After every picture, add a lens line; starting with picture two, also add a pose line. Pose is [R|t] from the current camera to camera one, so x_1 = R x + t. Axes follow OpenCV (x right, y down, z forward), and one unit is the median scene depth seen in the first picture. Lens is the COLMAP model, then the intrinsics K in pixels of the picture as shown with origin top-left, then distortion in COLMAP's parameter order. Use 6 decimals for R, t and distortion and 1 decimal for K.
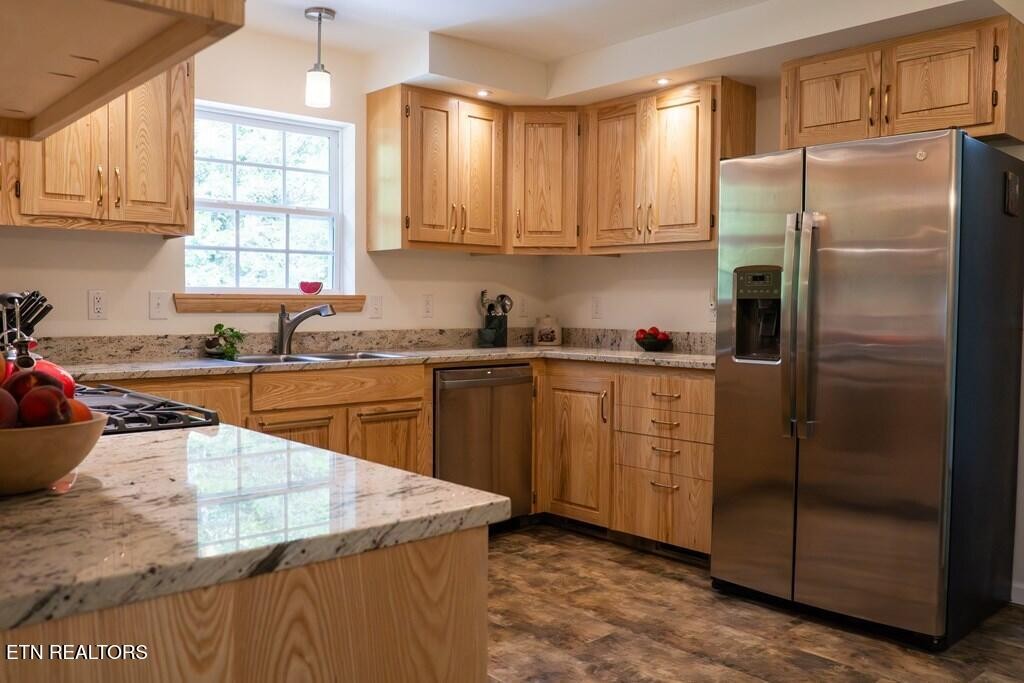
lens RADIAL K [[854.9, 0, 530.7], [0, 854.9, 342.8], [0, 0, 1]] dist [-0.092895, 0.085709]
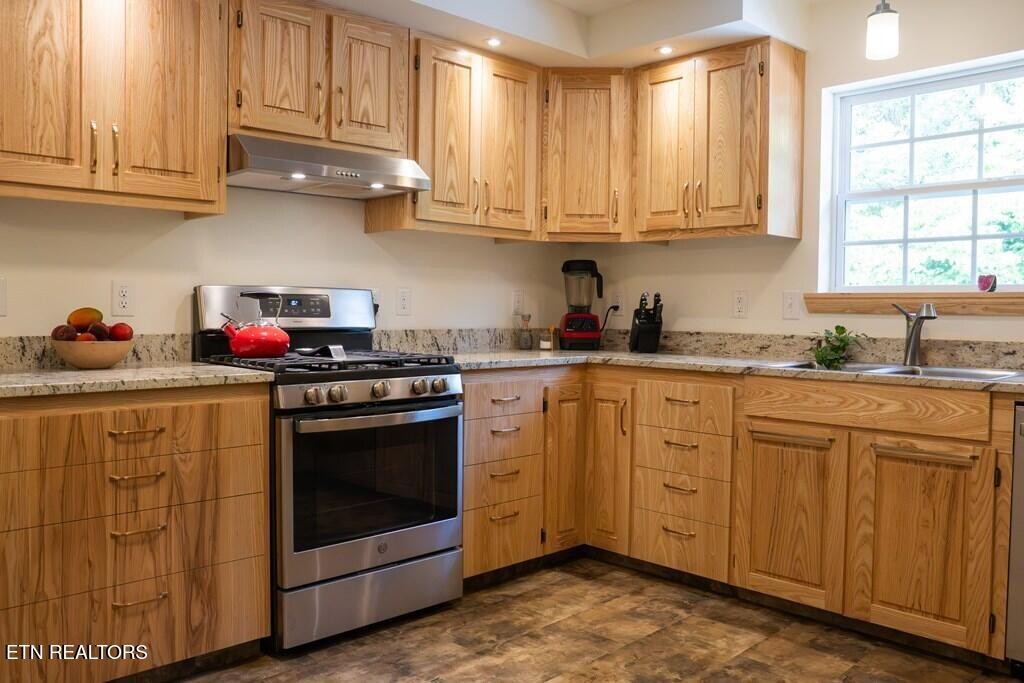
lens RADIAL K [[821.2, 0, 509.9], [0, 821.2, 344.5], [0, 0, 1]] dist [-0.094697, 0.077715]
pose [[0.009351, 0.037543, -0.999251, 0.478696], [-0.054227, 0.997844, 0.036983, -0.014299], [0.998485, 0.053840, 0.011367, 0.599712]]
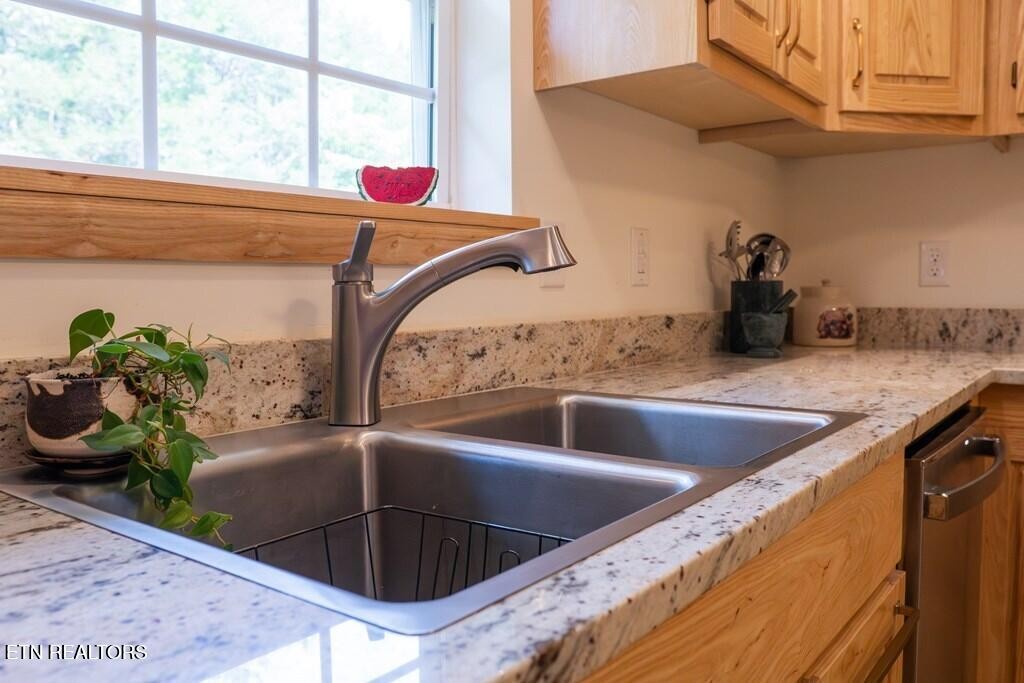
lens RADIAL K [[854.9, 0, 530.7], [0, 854.9, 342.8], [0, 0, 1]] dist [-0.092895, 0.085709]
pose [[0.984689, -0.024749, 0.172556, -0.280001], [0.021202, 0.999525, 0.022365, -0.015632], [-0.173027, -0.018364, 0.984746, 0.729116]]
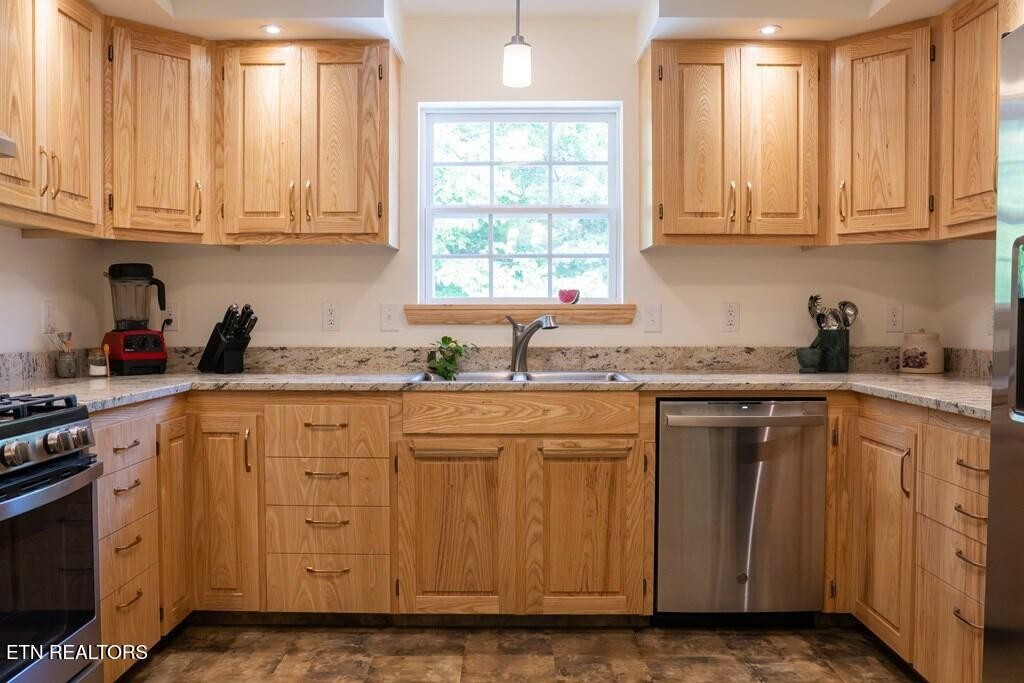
lens RADIAL K [[821.2, 0, 509.9], [0, 821.2, 344.5], [0, 0, 1]] dist [-0.094697, 0.077715]
pose [[0.723508, 0.016231, -0.690126, 0.294421], [-0.026161, 0.999650, -0.003916, -0.011232], [0.689820, 0.020888, 0.723679, 0.368402]]
